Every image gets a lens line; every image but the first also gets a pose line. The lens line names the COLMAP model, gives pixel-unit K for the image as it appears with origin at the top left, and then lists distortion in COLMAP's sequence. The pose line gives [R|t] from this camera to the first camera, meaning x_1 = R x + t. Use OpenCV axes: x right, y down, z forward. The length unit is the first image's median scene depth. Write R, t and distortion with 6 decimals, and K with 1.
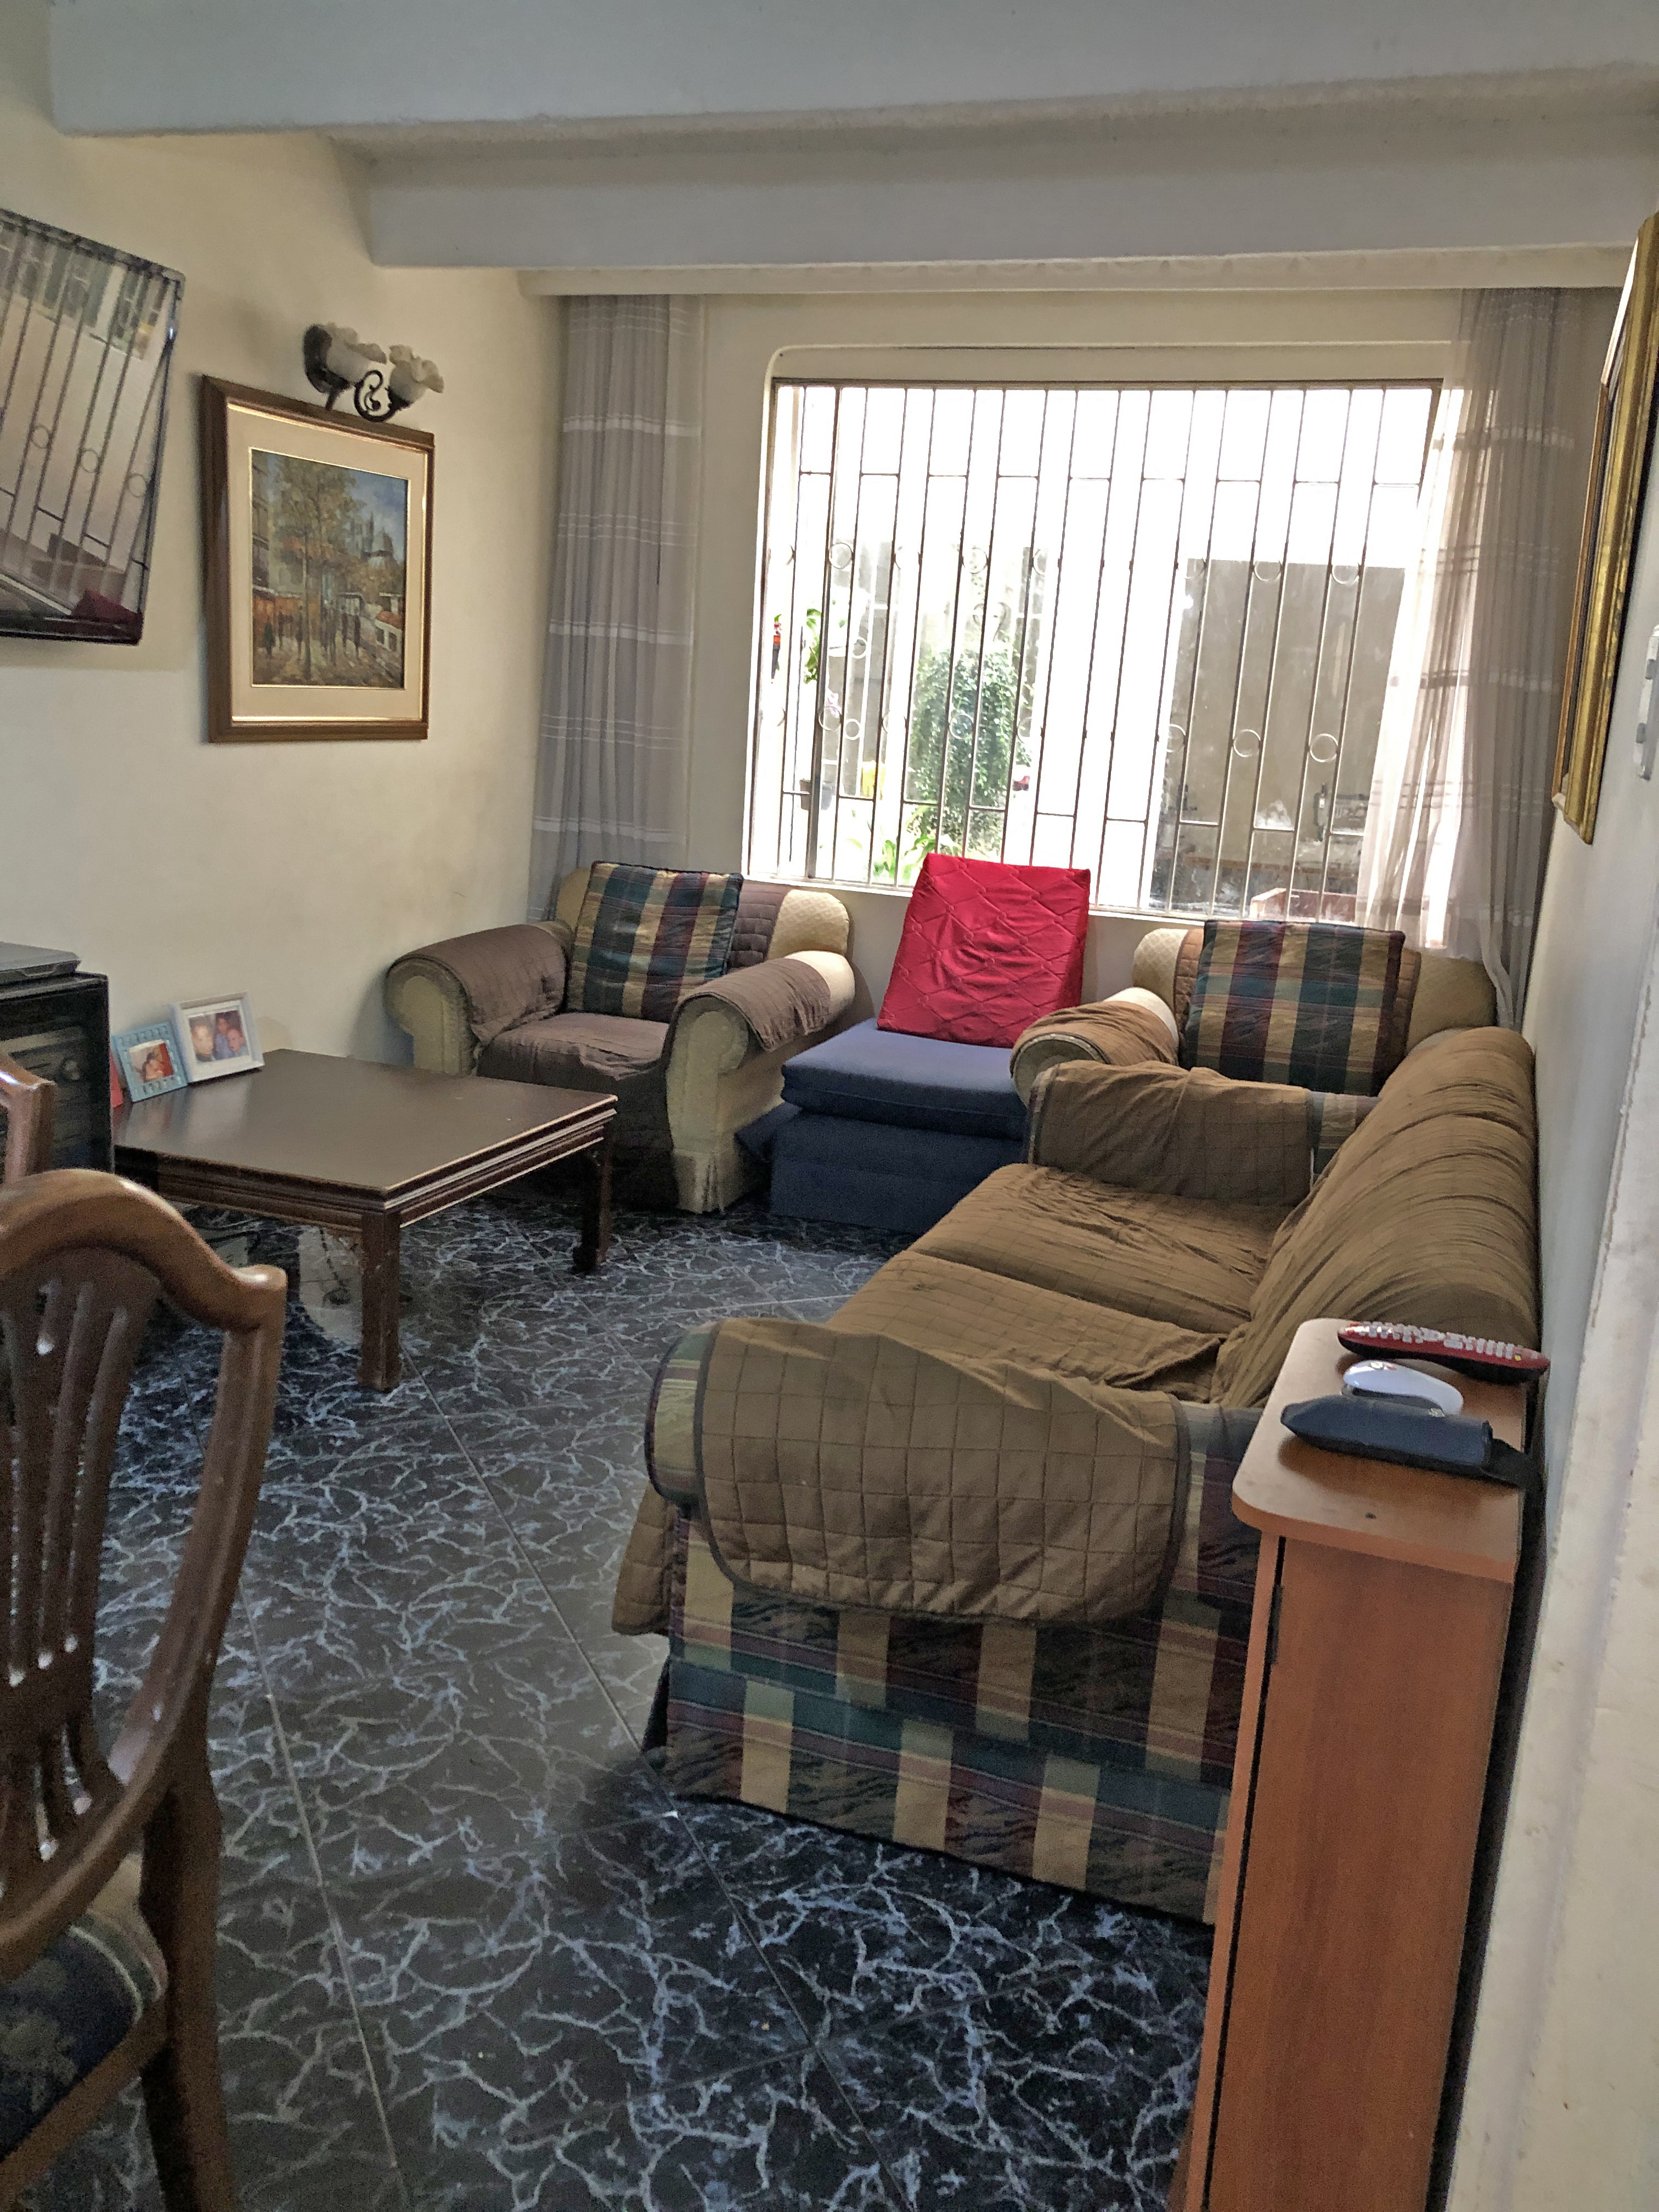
lens RADIAL K [[1811.5, 0, 829.5], [0, 1811.5, 1106.0], [0, 0, 1]] dist [0.190969, -0.421350]
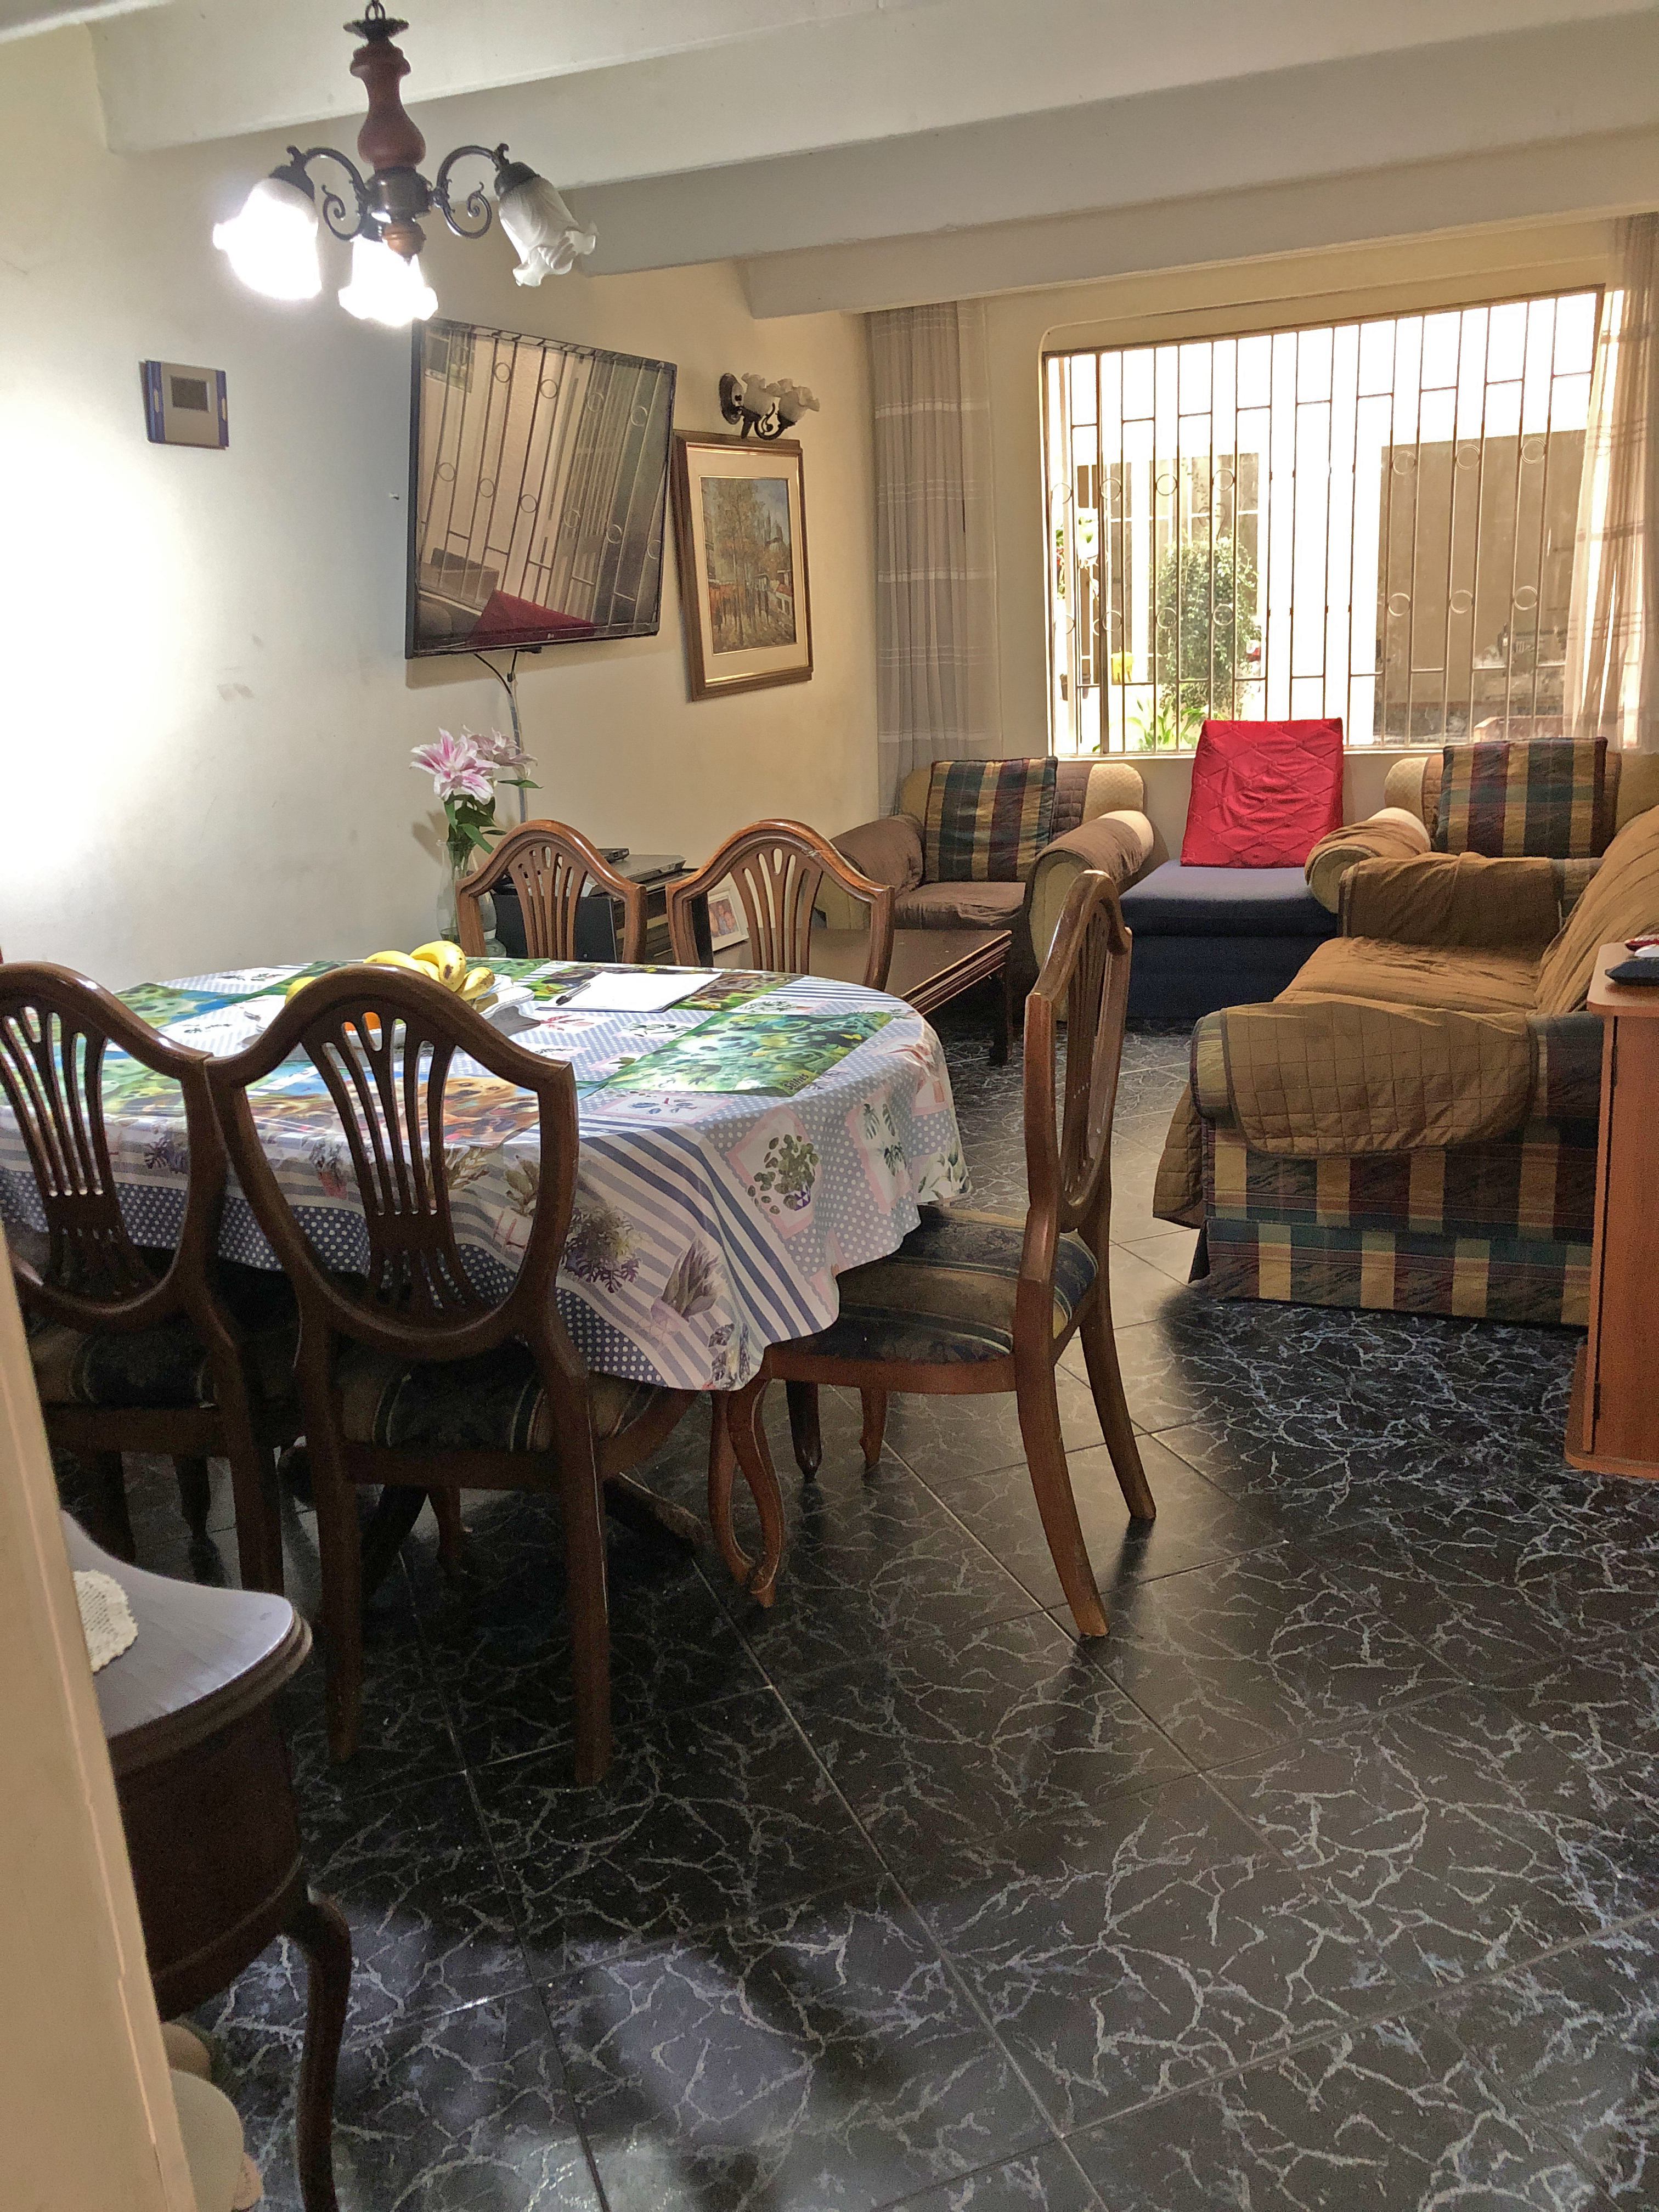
lens RADIAL K [[1788.7, 0, 885.6], [0, 1788.7, 1110.1], [0, 0, 1]] dist [0.058151, 0.006448]
pose [[0.992027, -0.103794, -0.071477, -0.112698], [0.107572, 0.992878, 0.051207, 0.041963], [0.065653, -0.058488, 0.996127, -0.274613]]
